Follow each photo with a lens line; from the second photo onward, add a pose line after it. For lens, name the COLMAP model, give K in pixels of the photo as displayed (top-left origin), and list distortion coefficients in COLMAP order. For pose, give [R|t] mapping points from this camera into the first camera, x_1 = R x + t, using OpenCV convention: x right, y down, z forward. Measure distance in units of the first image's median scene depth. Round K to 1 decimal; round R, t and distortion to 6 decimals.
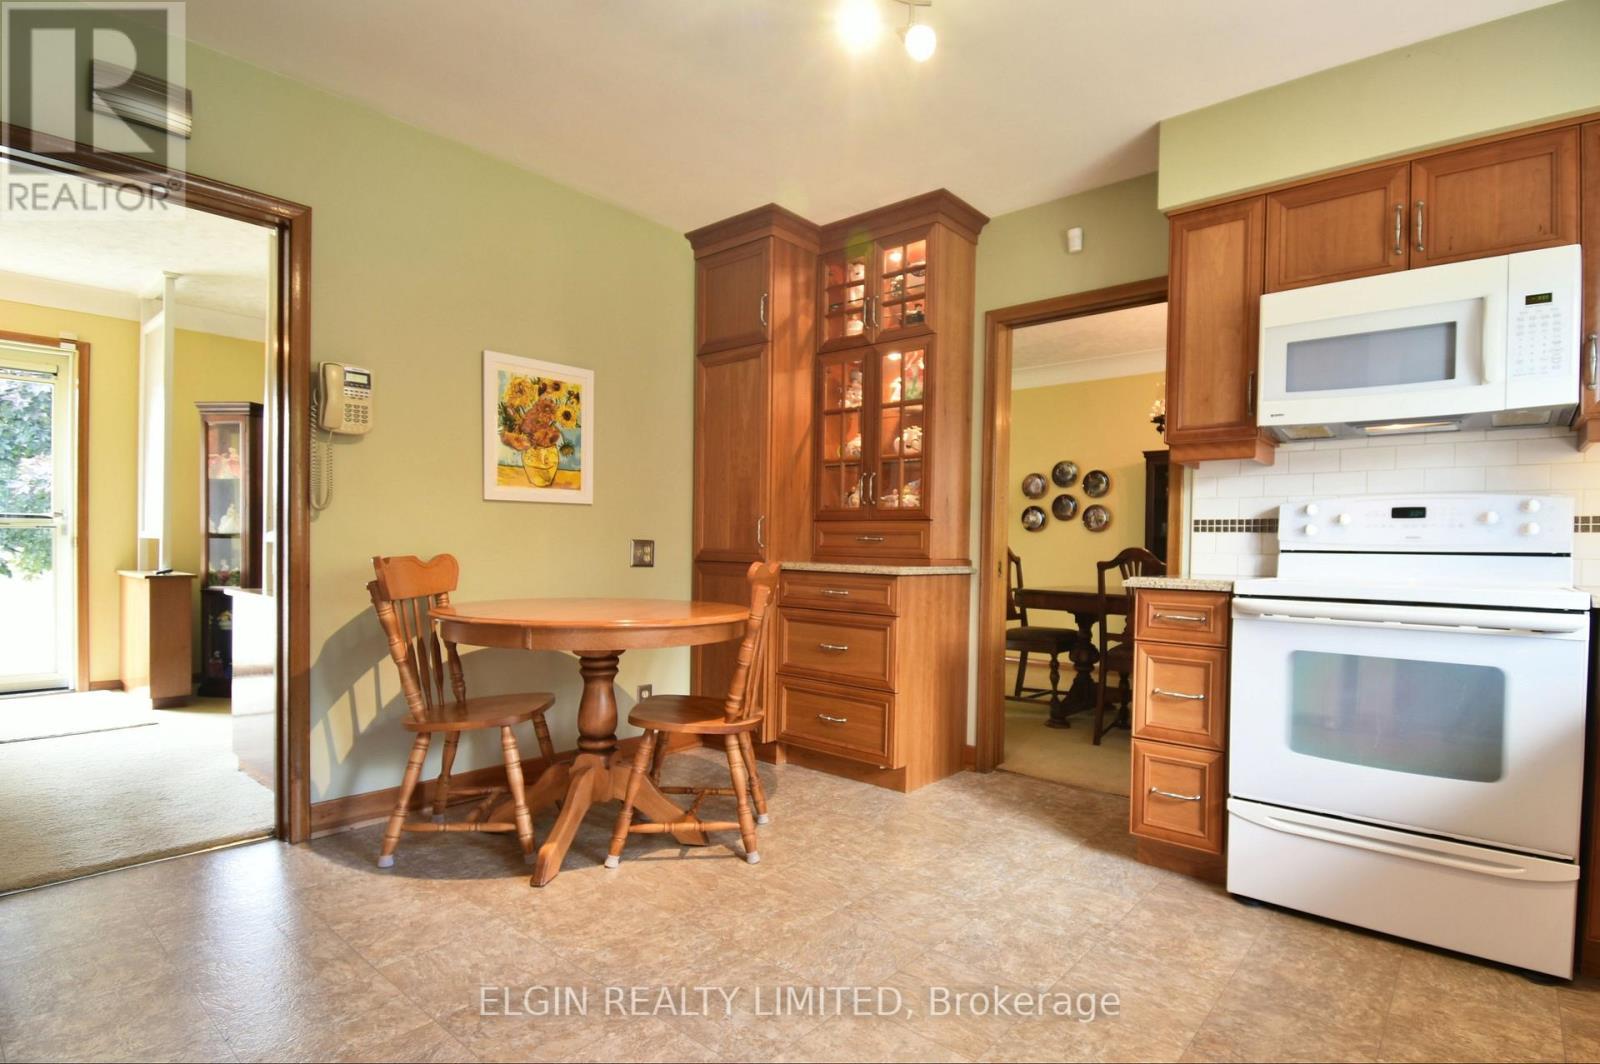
lens RADIAL K [[805.2, 0, 800.0], [0, 805.2, 532.0], [0, 0, 1]] dist [0.000132, -0.020474]
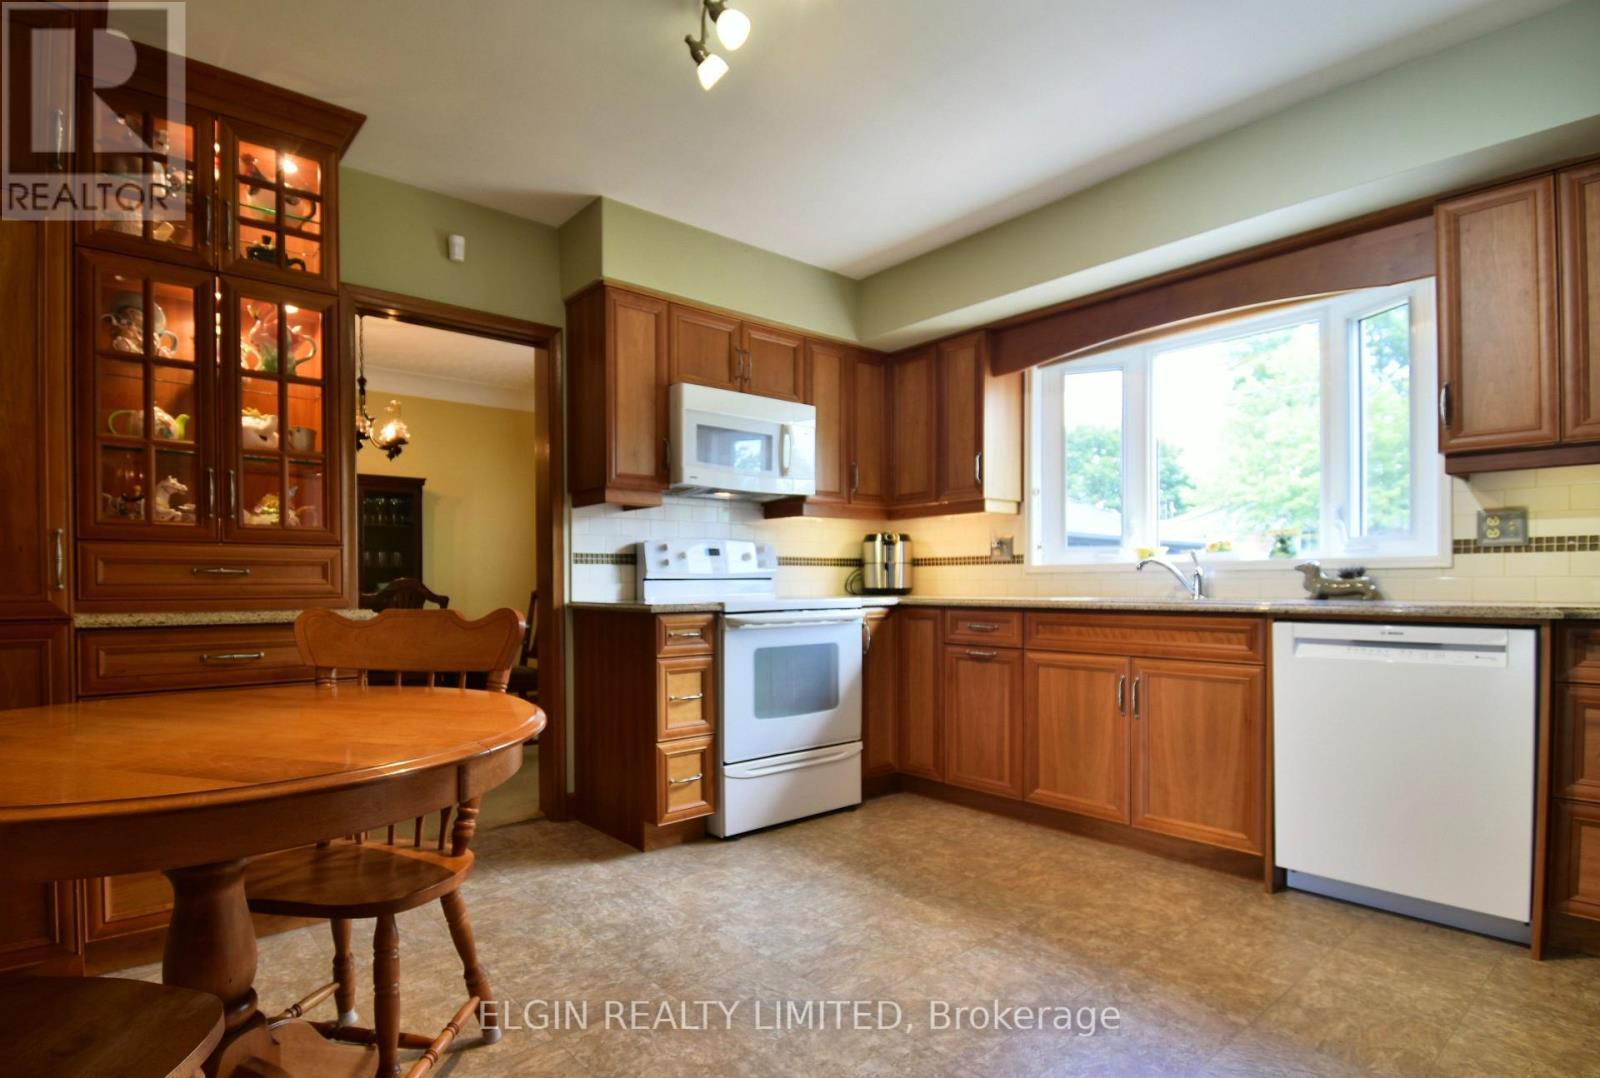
lens RADIAL K [[811.7, 0, 800.0], [0, 811.7, 564.5], [0, 0, 1]] dist [-0.024833, 0.000006]
pose [[0.128343, 0.002725, 0.991726, -0.739699], [-0.008999, 0.999958, -0.001583, 0.000079], [-0.991689, -0.008721, 0.128363, 0.678337]]
